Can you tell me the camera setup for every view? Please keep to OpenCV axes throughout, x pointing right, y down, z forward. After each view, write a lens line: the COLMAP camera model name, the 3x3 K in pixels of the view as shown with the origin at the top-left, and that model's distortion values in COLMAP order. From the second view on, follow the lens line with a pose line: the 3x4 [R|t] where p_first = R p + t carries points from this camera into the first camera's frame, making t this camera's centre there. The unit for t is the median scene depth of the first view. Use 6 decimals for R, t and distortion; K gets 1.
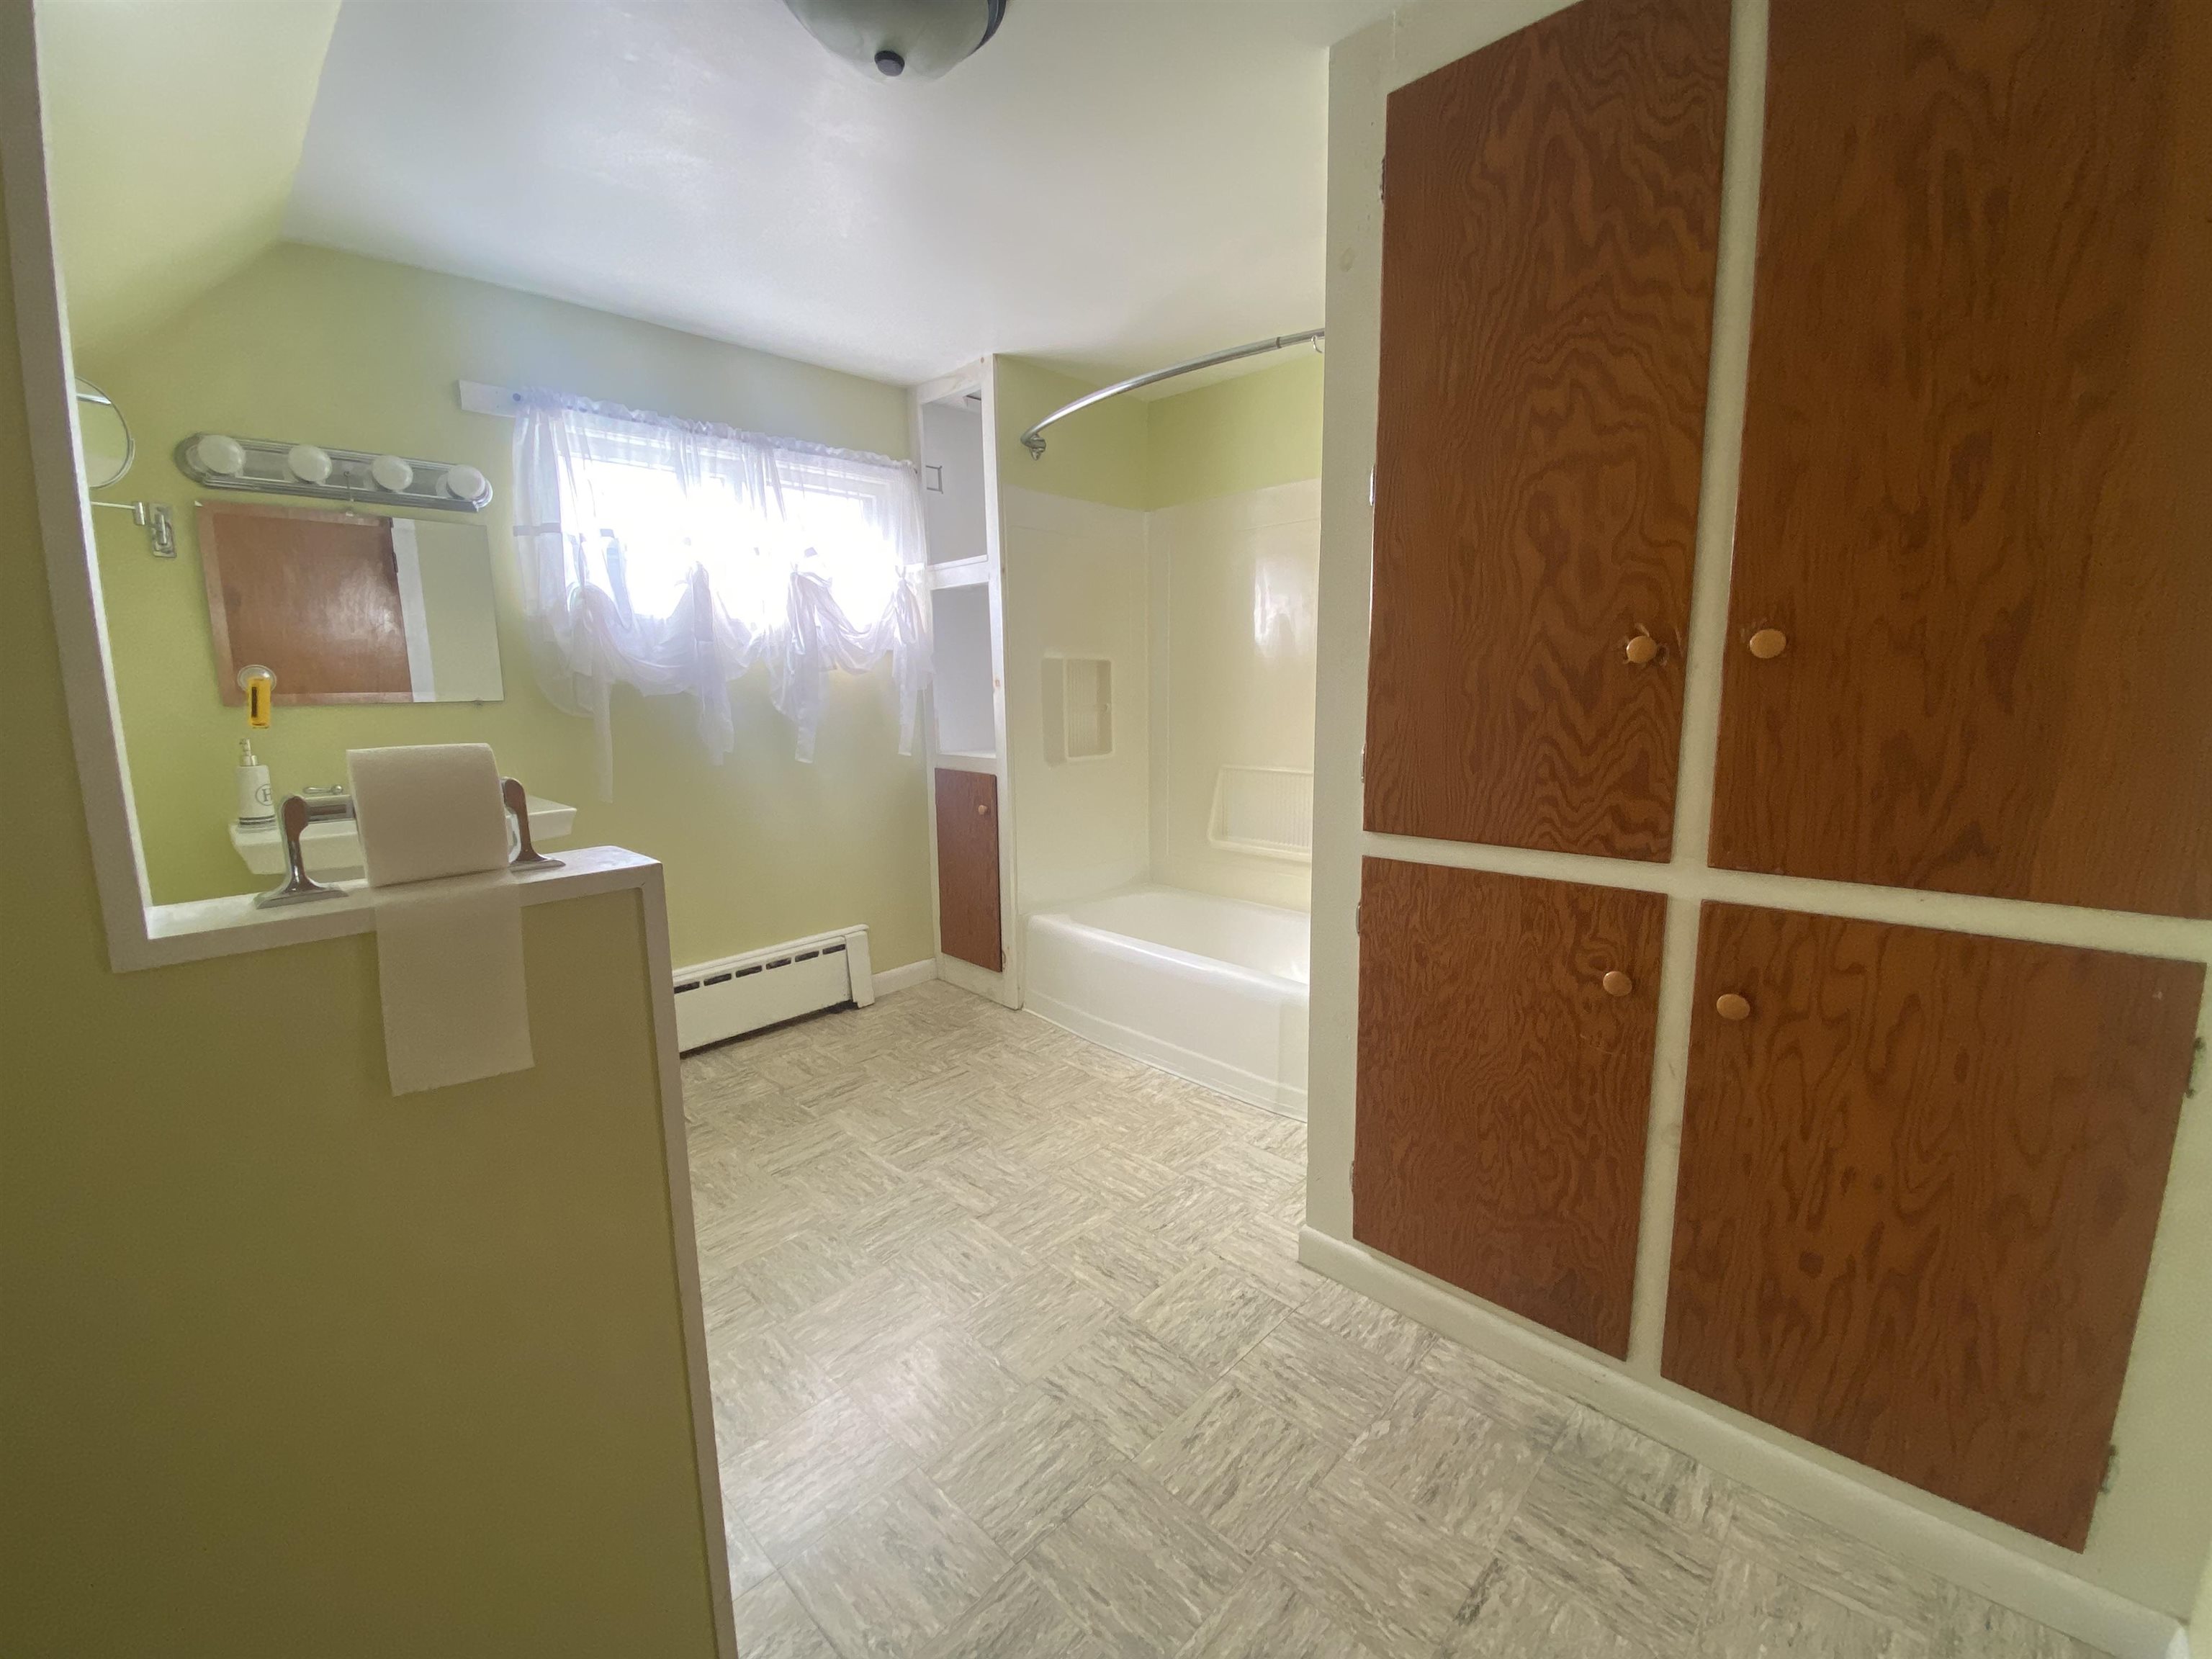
lens RADIAL K [[892.2, 0, 1100.9], [0, 892.2, 824.3], [0, 0, 1]] dist [0.048302, -0.033521]
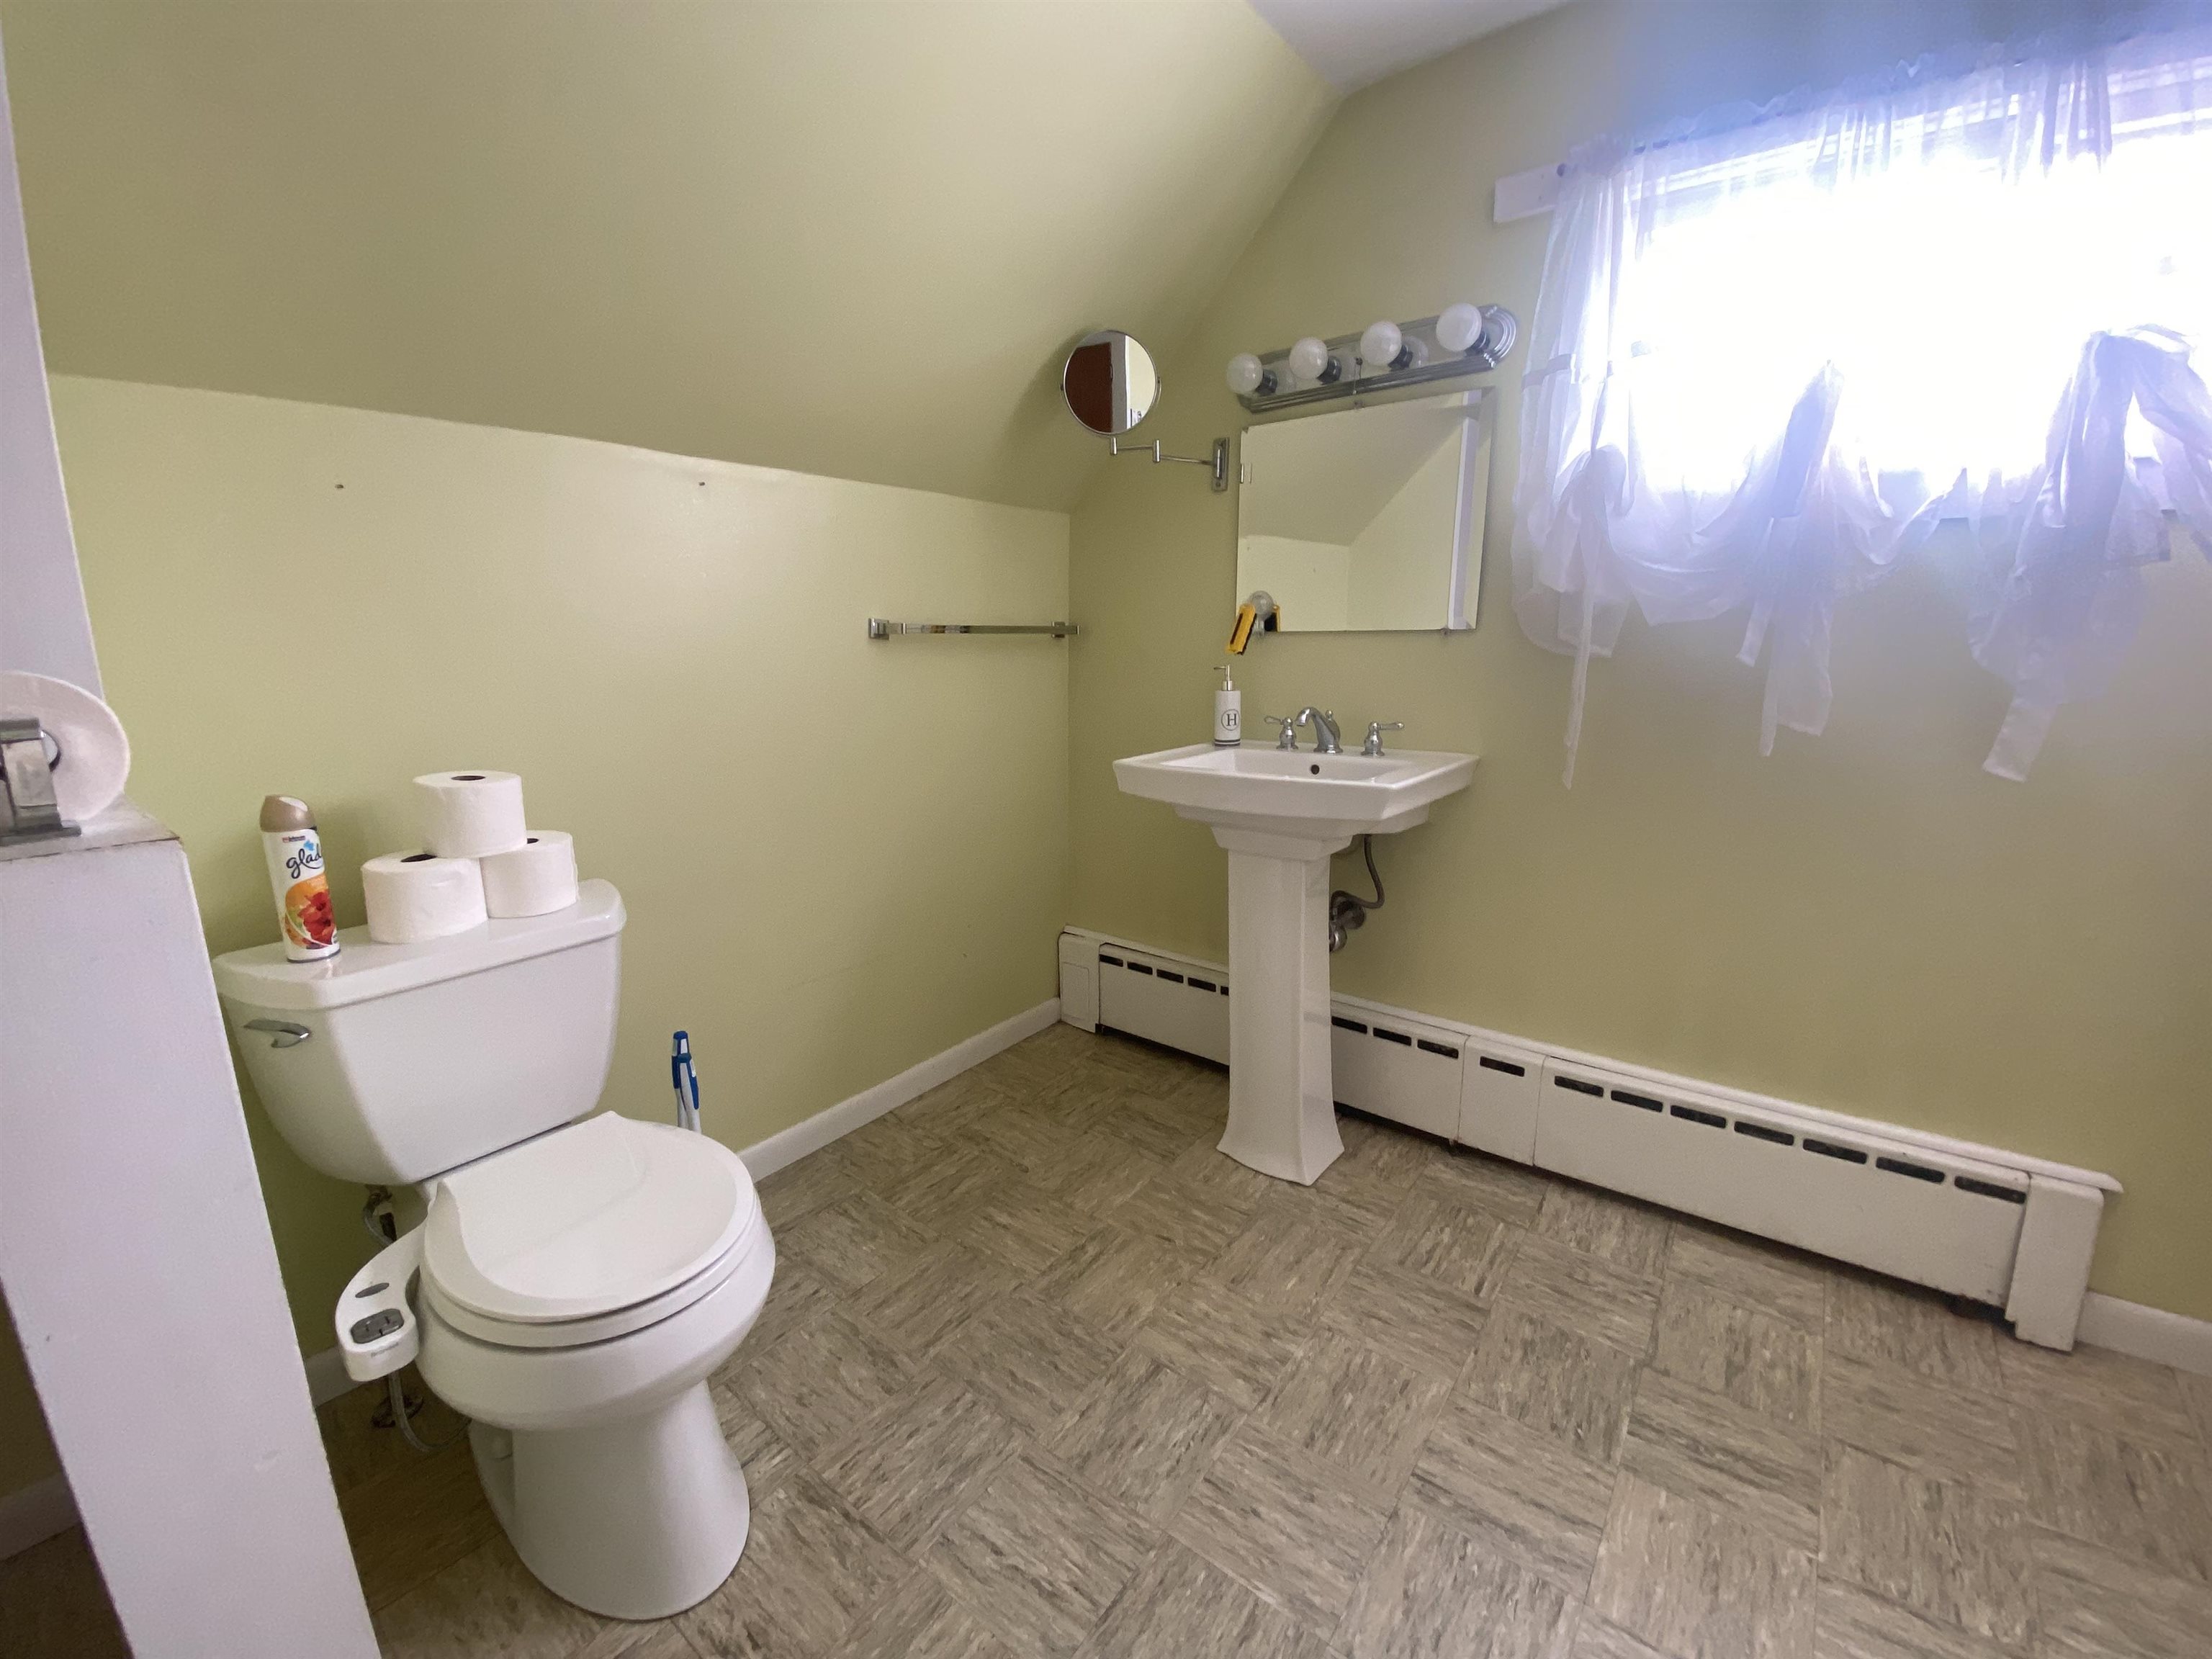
lens RADIAL K [[898.8, 0, 1100.4], [0, 898.8, 822.1], [0, 0, 1]] dist [0.042978, -0.033939]
pose [[0.110315, 0.220333, -0.969167, 0.068493], [-0.145887, 0.968146, 0.203496, -0.084174], [0.983131, 0.118940, 0.138945, 0.577276]]
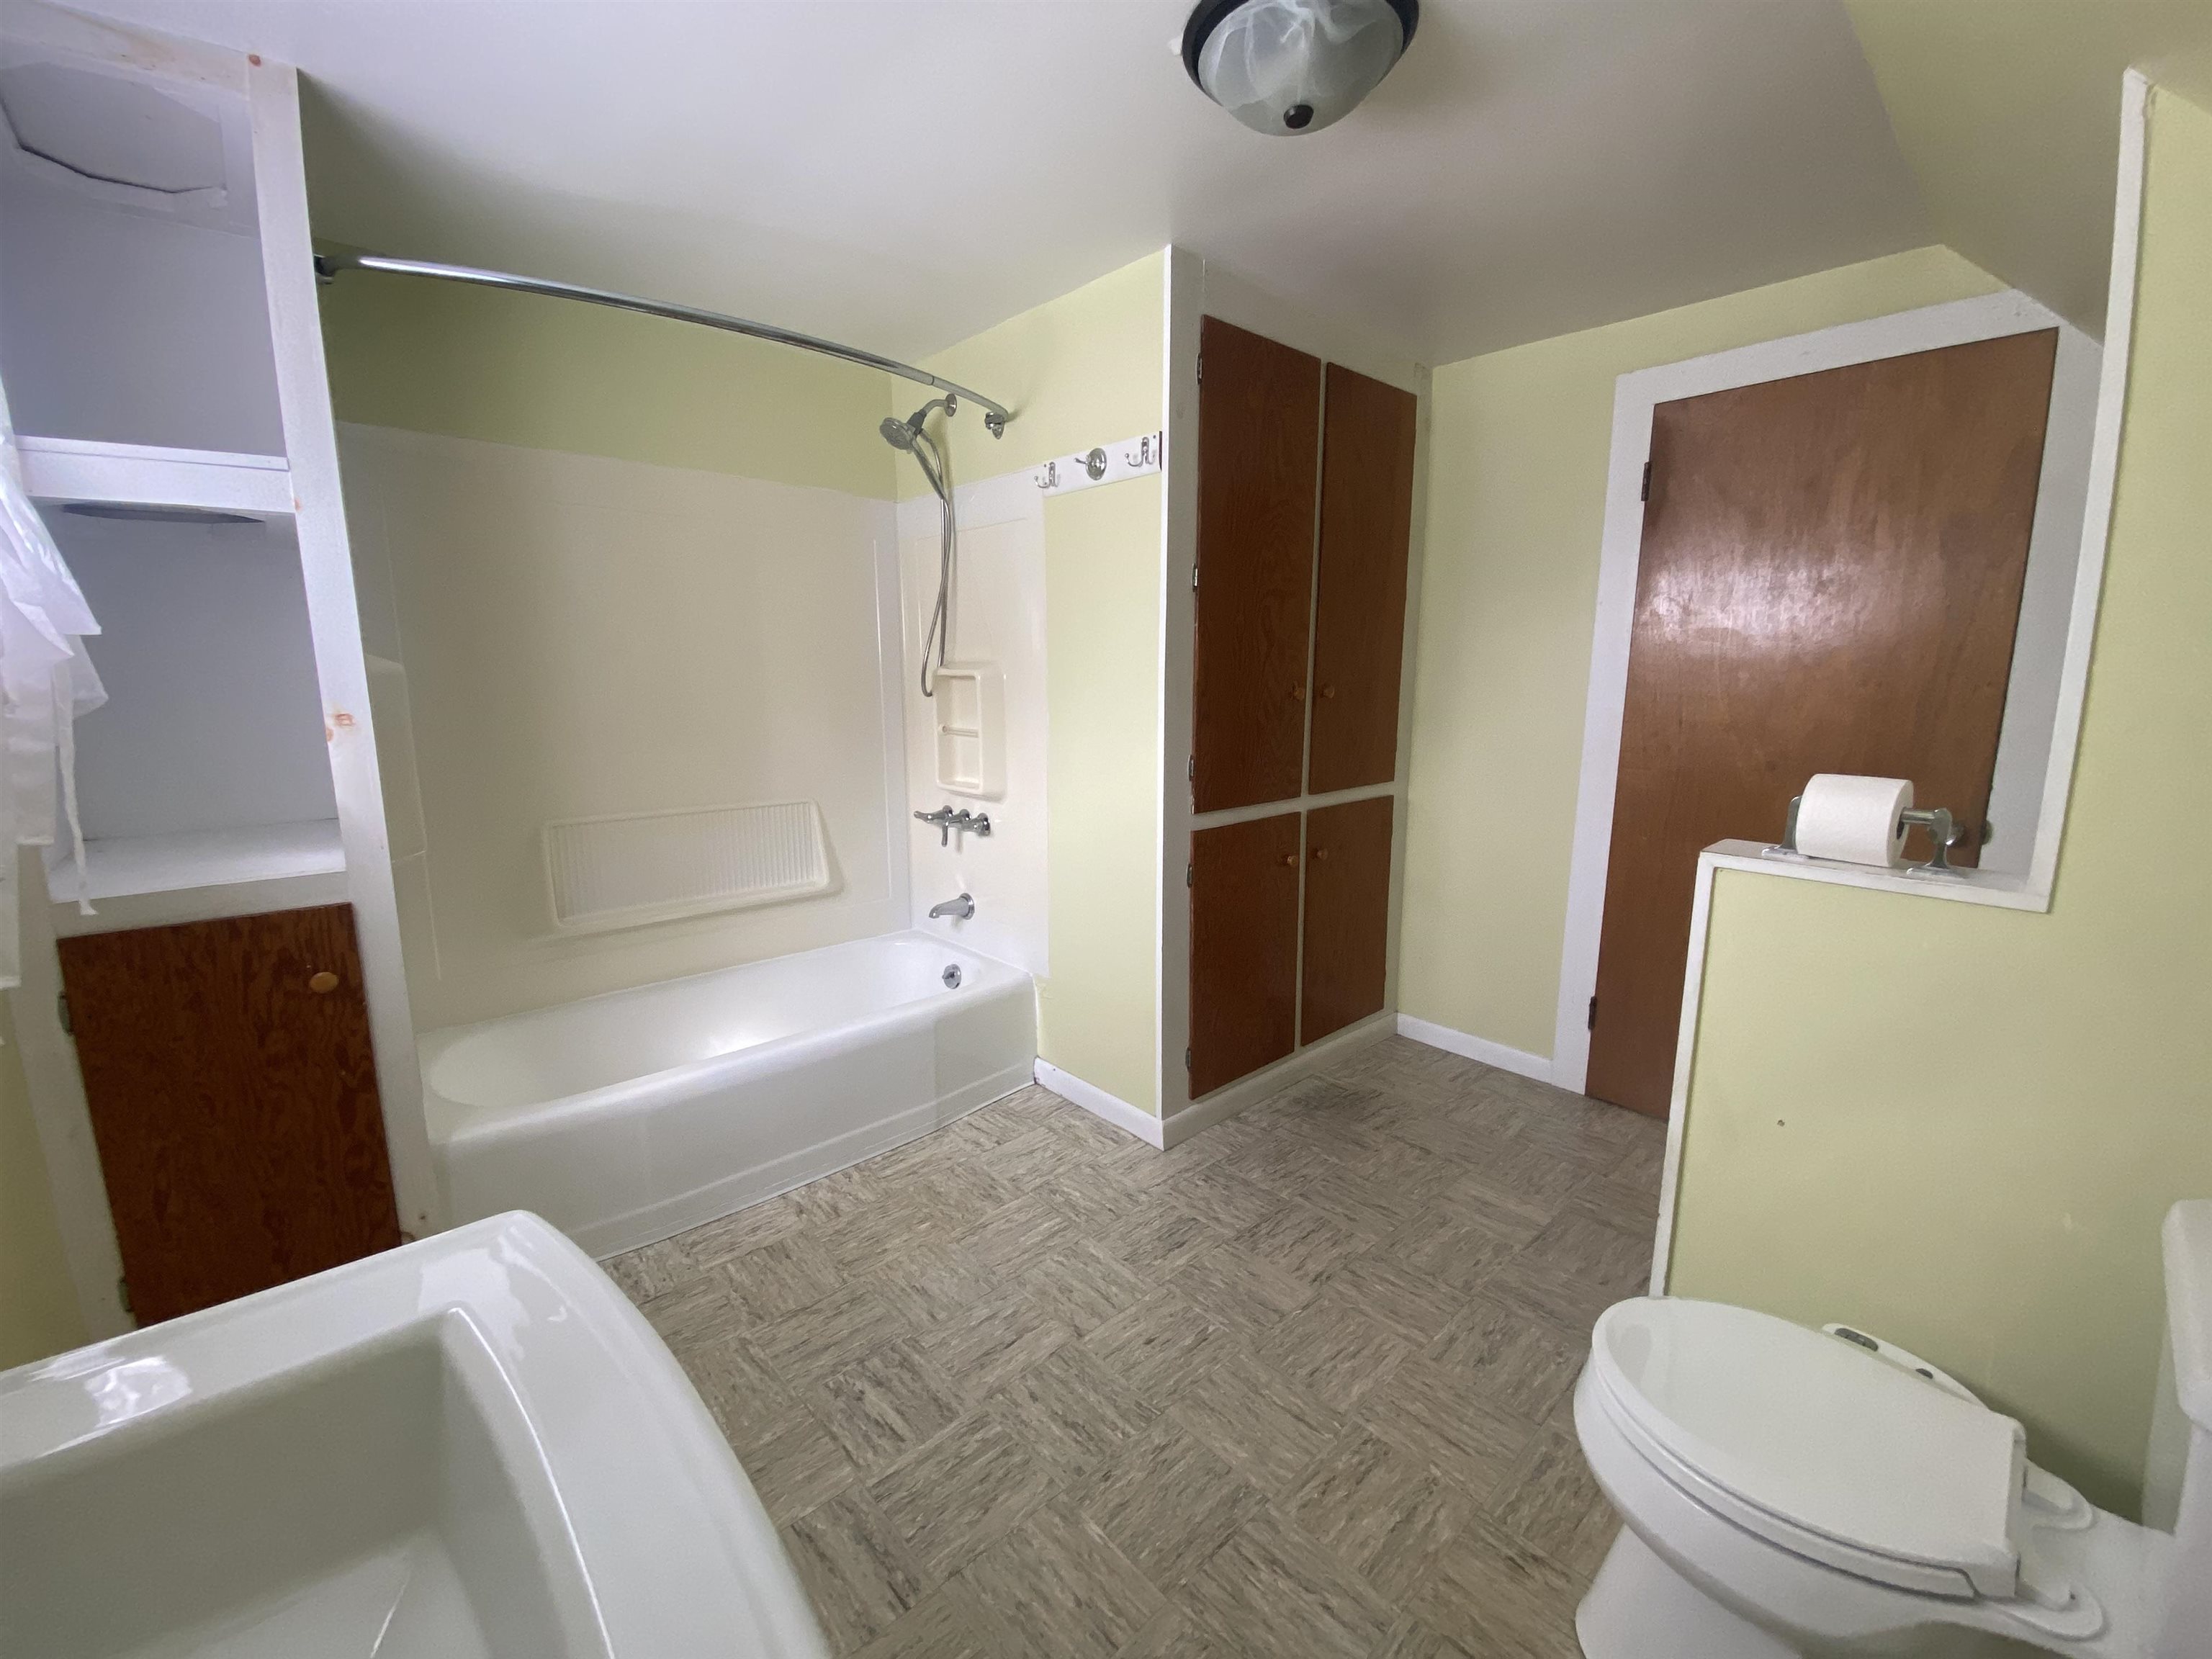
lens RADIAL K [[892.2, 0, 1100.9], [0, 892.2, 824.3], [0, 0, 1]] dist [0.048302, -0.033521]
pose [[0.062108, -0.153341, 0.986220, -0.715900], [0.153435, 0.977848, 0.142377, -0.129574], [-0.986205, 0.142478, 0.084260, 0.651639]]
